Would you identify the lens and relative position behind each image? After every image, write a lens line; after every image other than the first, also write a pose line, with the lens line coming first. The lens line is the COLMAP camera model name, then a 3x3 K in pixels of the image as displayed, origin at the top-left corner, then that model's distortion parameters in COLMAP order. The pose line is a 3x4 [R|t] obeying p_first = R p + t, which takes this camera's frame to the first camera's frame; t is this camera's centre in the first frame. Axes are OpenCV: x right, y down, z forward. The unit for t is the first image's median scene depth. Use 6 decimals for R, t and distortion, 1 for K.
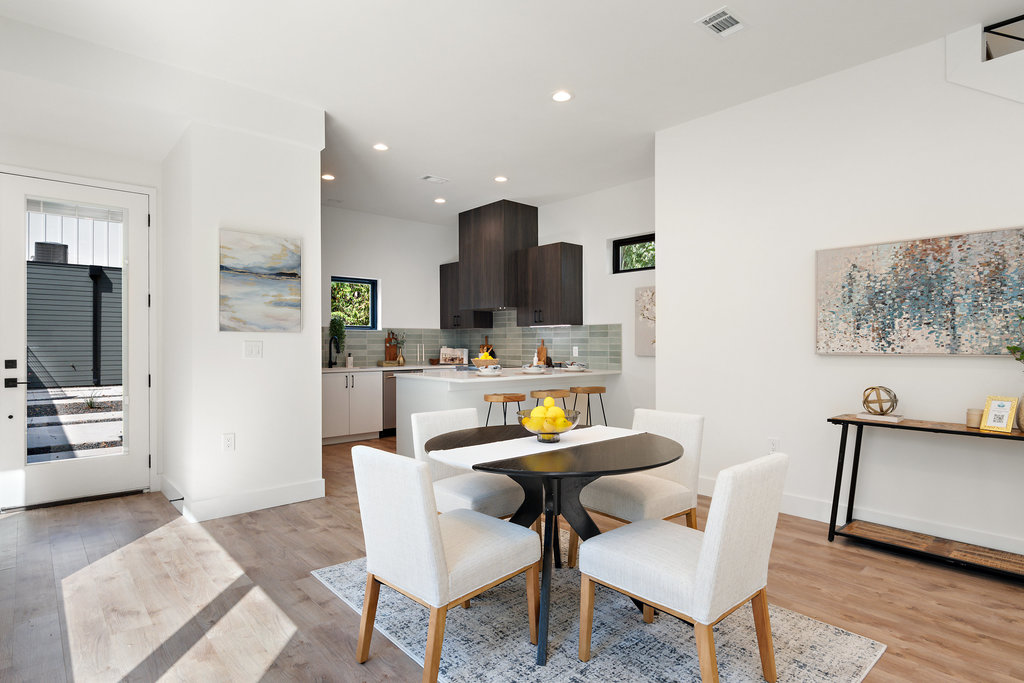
lens RADIAL K [[527.9, 0, 512.0], [0, 527.9, 341.5], [0, 0, 1]] dist [0.000685, 0.000028]
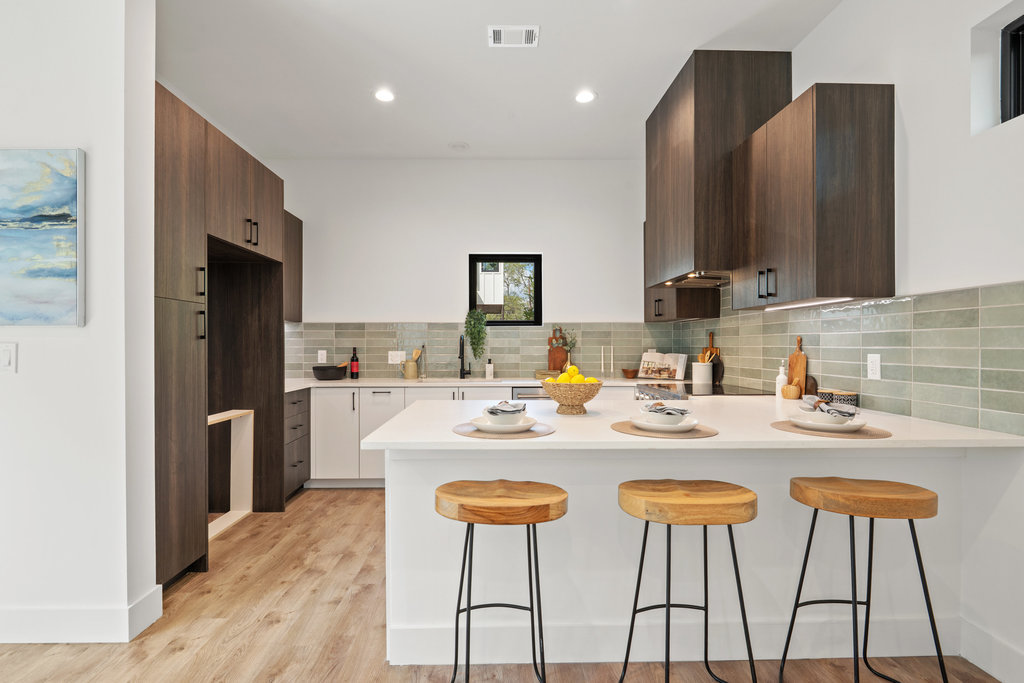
lens RADIAL K [[478.8, 0, 509.0], [0, 478.8, 349.1], [0, 0, 1]] dist [-0.011400, -0.000421]
pose [[0.759159, 0.005891, -0.650879, 0.135015], [0.002657, 0.999923, 0.012148, 0.001051], [0.650900, -0.010952, 0.759085, 0.526068]]
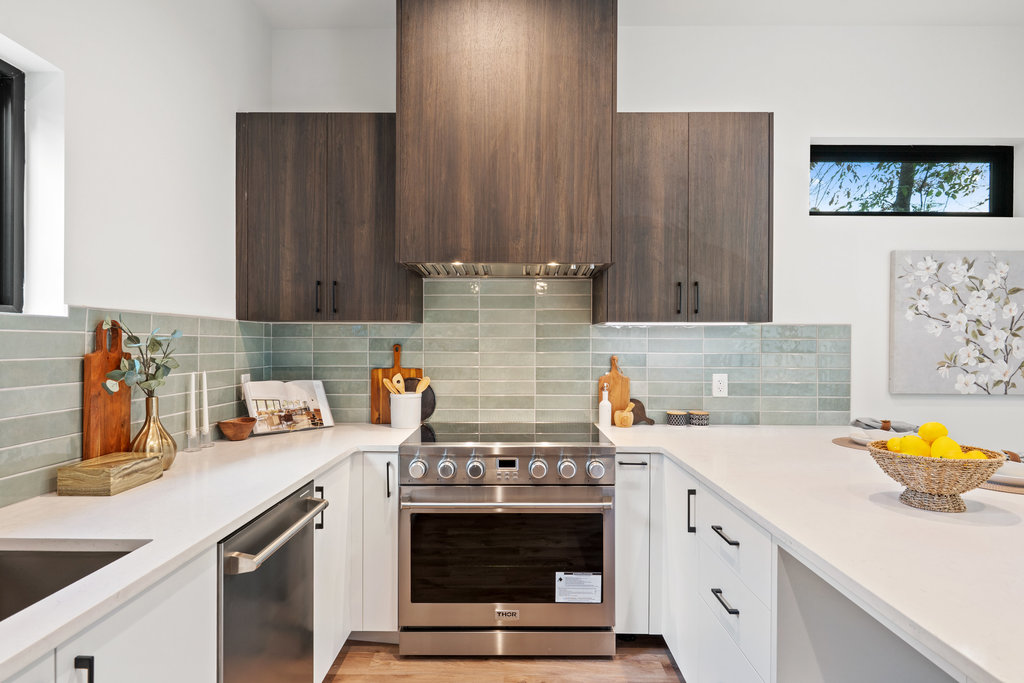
lens RADIAL K [[566.5, 0, 512.0], [0, 566.5, 341.5], [0, 0, 1]] dist [0.000147, -0.000014]
pose [[0.677758, 0.006409, 0.735258, -0.312279], [-0.007932, 0.999968, -0.001405, -0.013571], [-0.735243, -0.004880, 0.677786, 0.761993]]
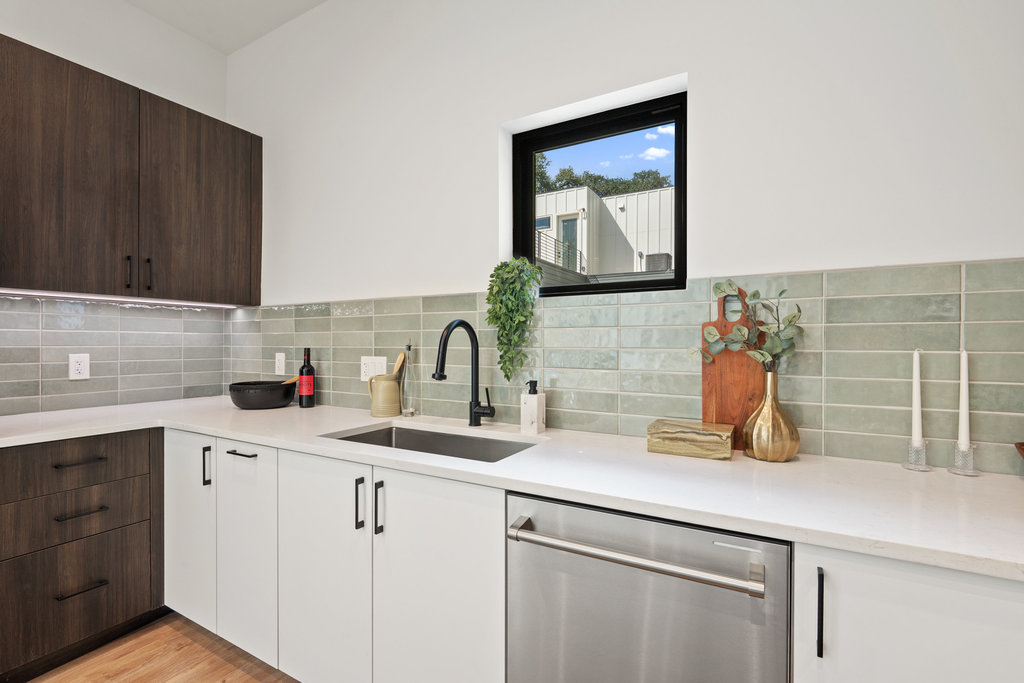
lens RADIAL K [[468.4, 0, 512.0], [0, 468.4, 341.5], [0, 0, 1]] dist [-0.001627, -0.000583]
pose [[0.302658, 0.000395, -0.953099, -0.077462], [0.003630, 0.999992, 0.001567, 0.001242], [0.953092, -0.003934, 0.302654, 0.917597]]
